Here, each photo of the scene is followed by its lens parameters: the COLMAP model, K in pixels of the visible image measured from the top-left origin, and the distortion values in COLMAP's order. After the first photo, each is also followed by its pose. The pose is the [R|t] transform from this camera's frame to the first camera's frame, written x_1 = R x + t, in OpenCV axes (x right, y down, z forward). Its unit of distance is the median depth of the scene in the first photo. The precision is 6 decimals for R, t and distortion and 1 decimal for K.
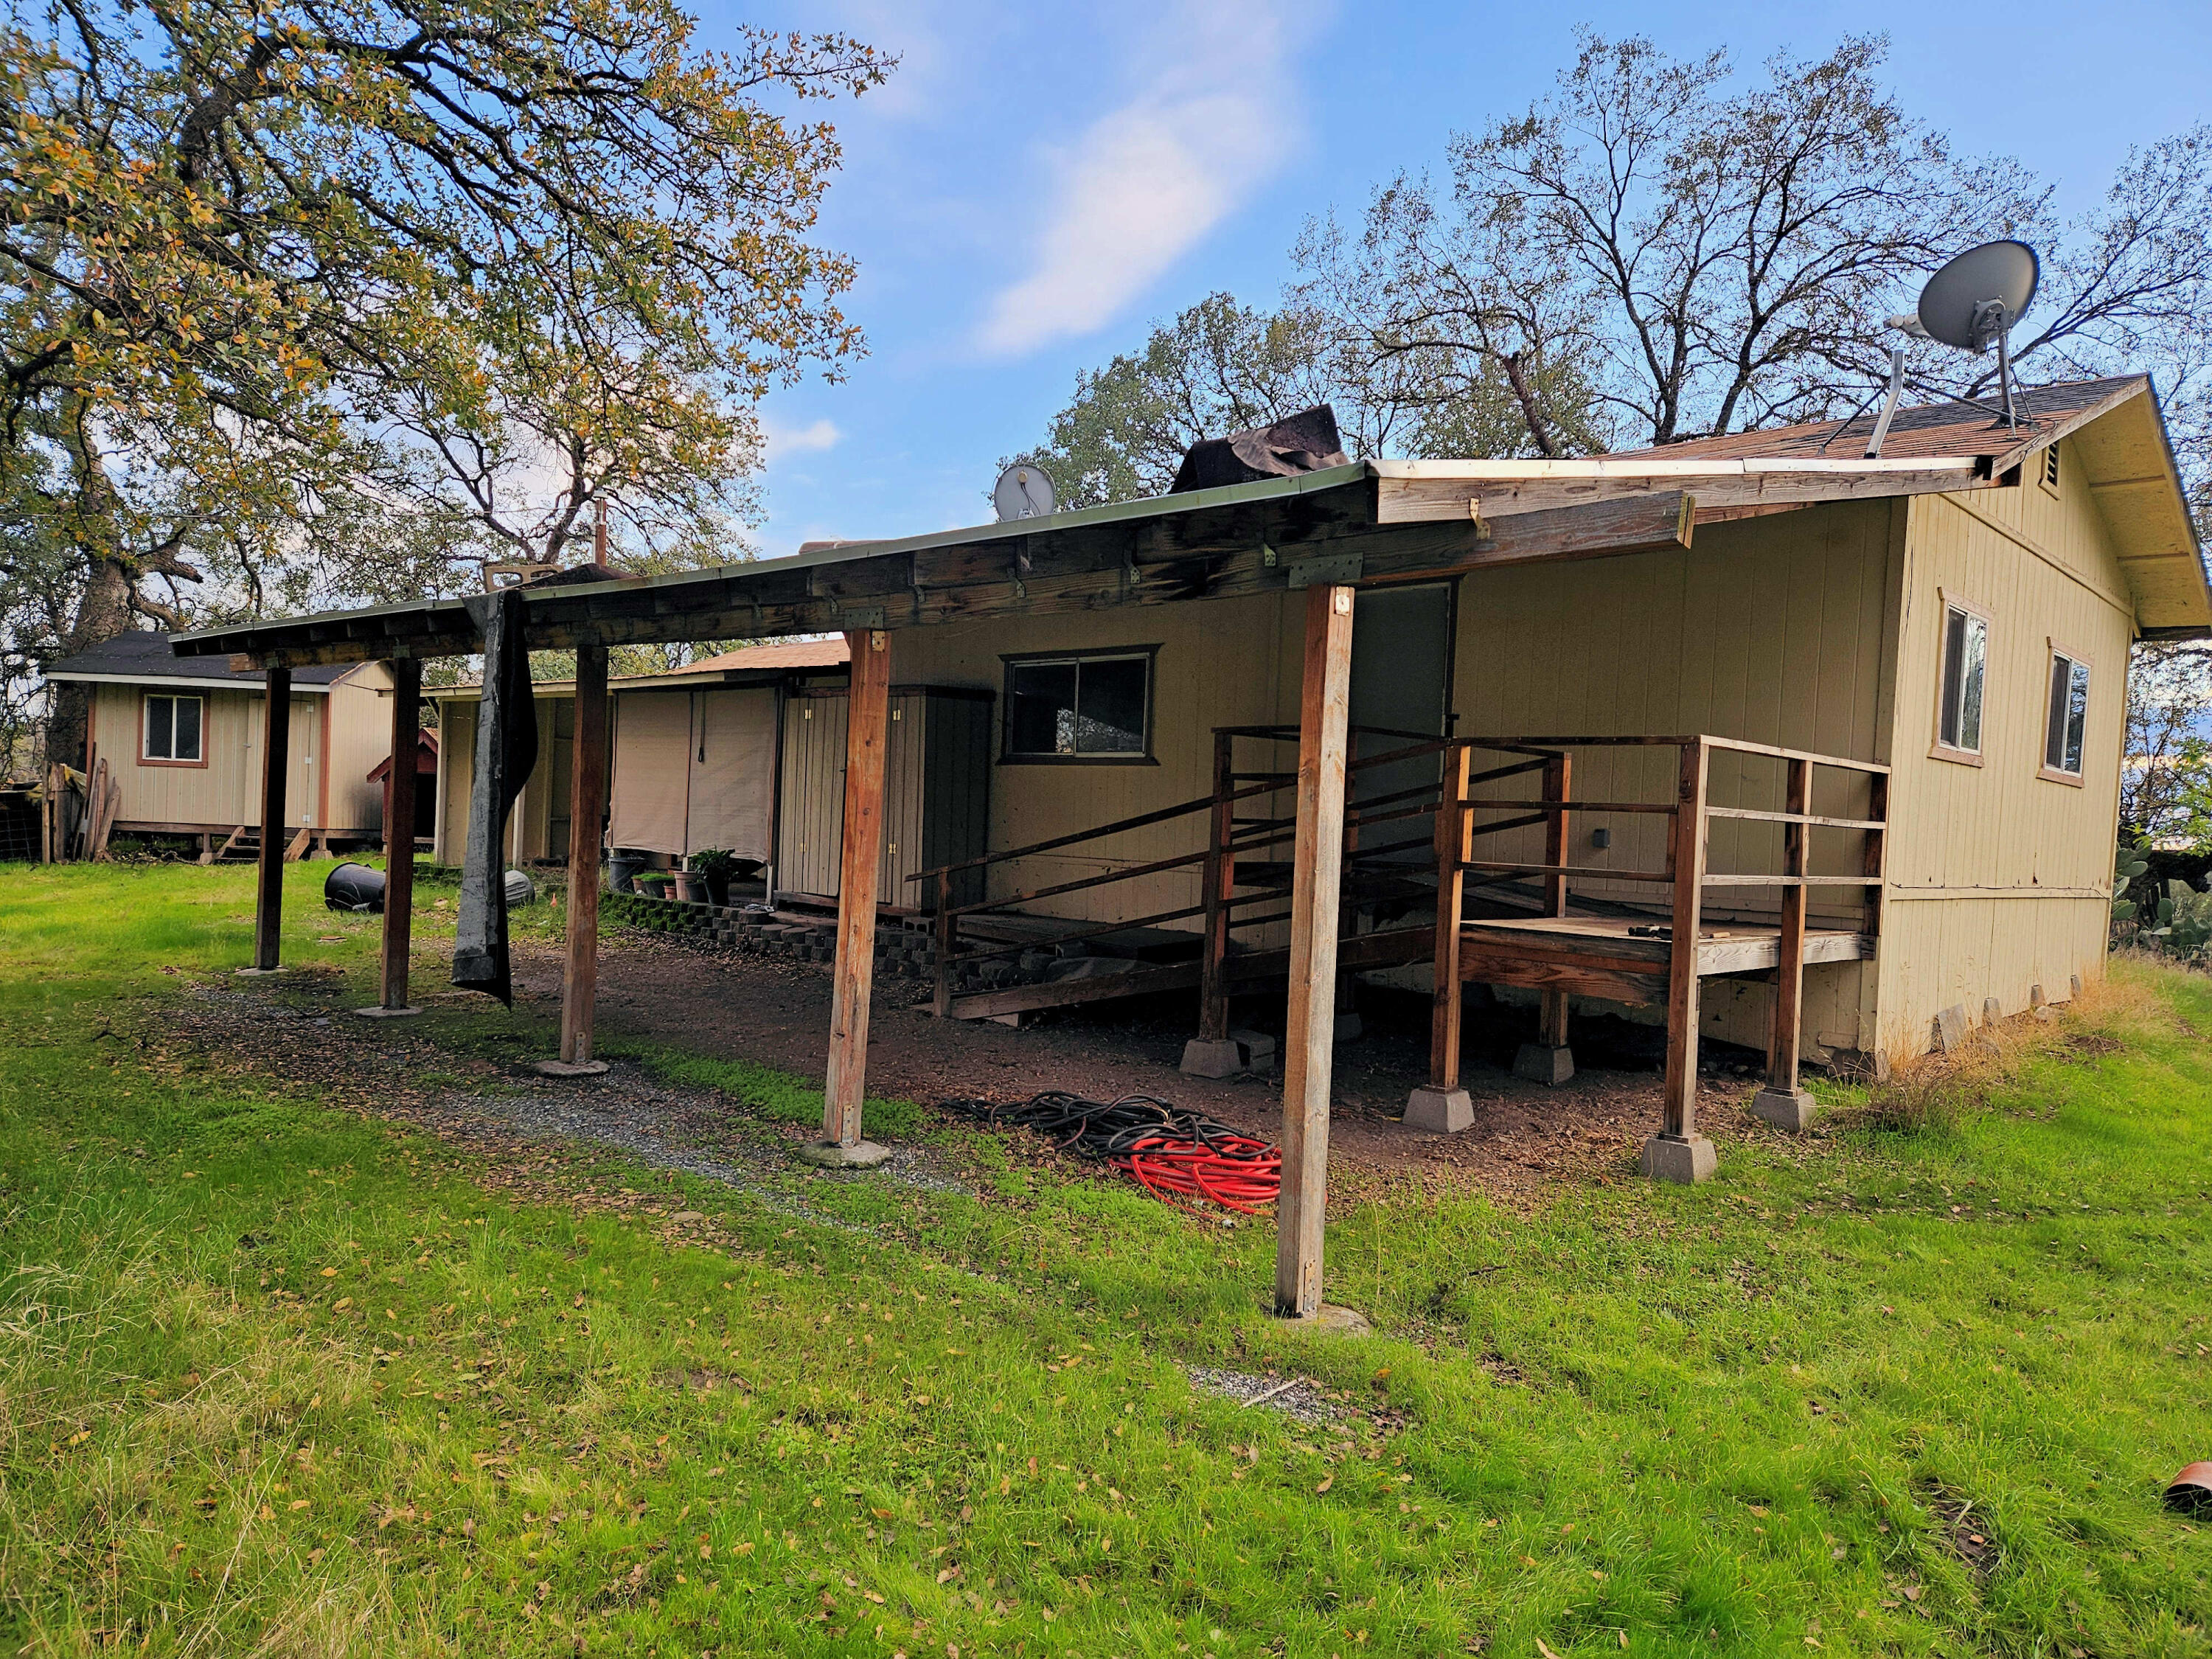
lens RADIAL K [[1466.8, 0, 1107.9], [0, 1466.8, 854.5], [0, 0, 1]] dist [0.095922, -0.082944]
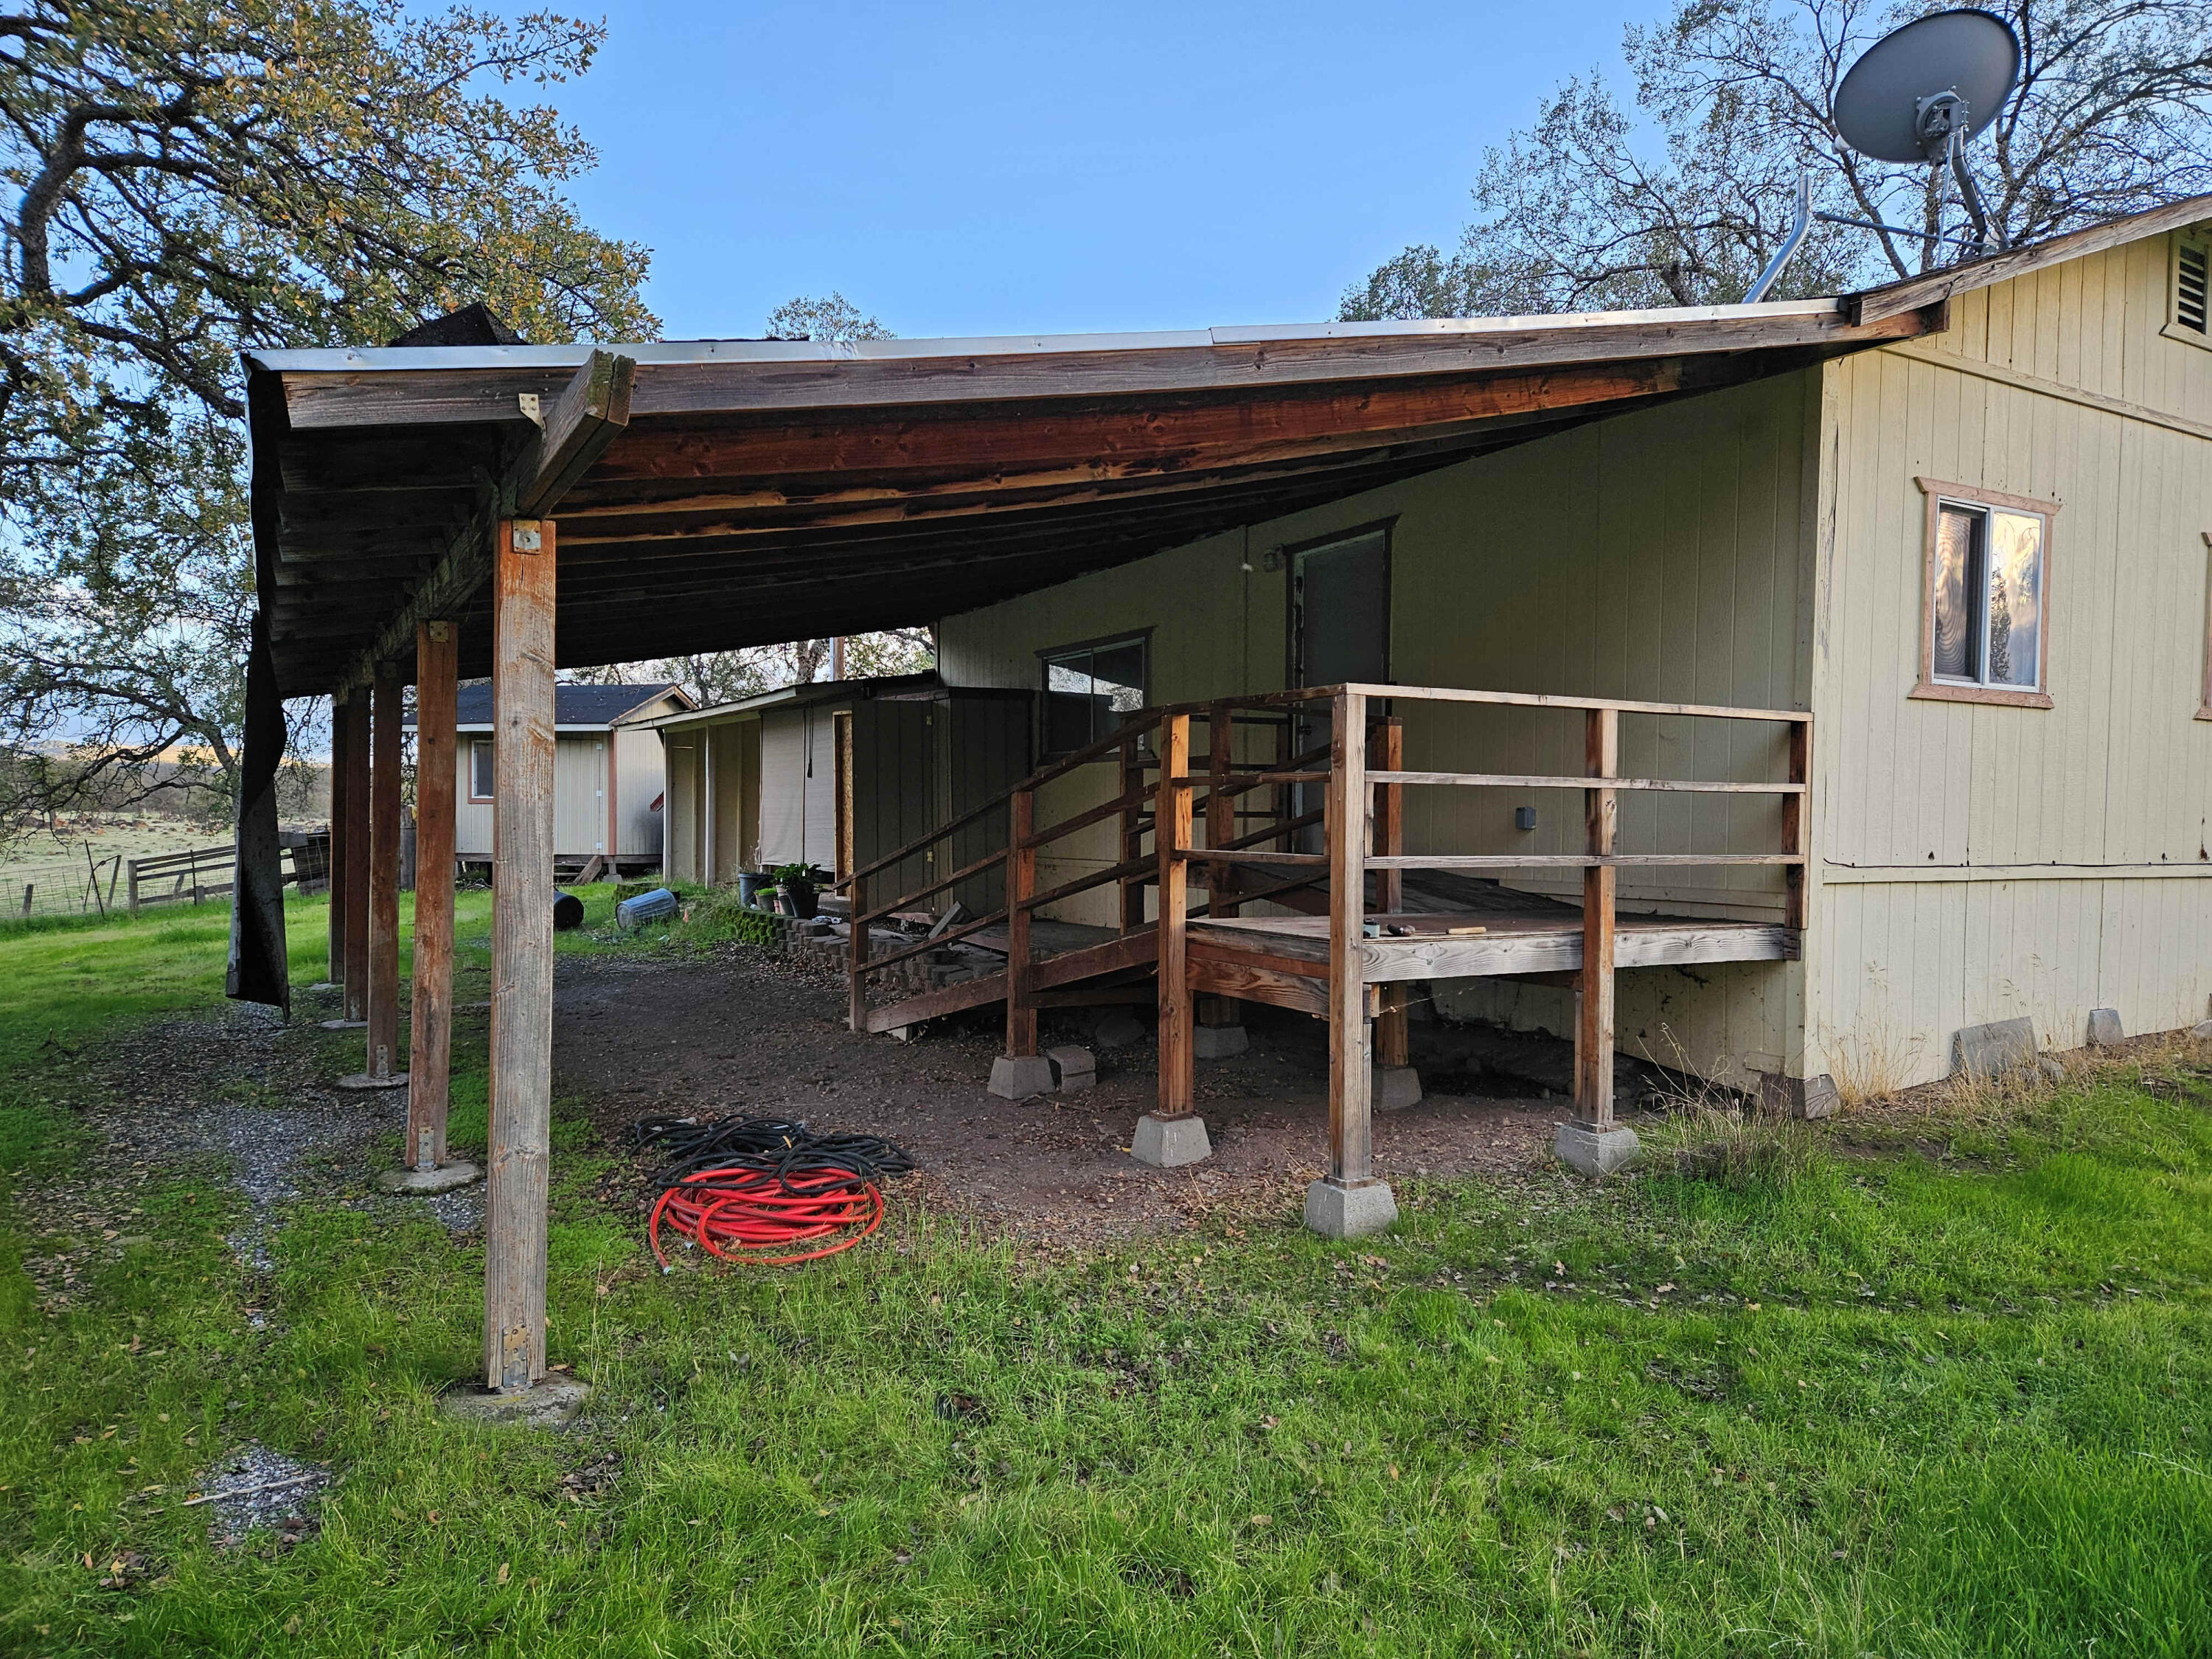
lens RADIAL K [[1466.8, 0, 1107.9], [0, 1466.8, 854.5], [0, 0, 1]] dist [0.095922, -0.082944]
pose [[0.960734, -0.029356, -0.275914, 0.410638], [0.027365, 0.999564, -0.011065, 0.015030], [0.276118, 0.003081, 0.961119, 0.162713]]
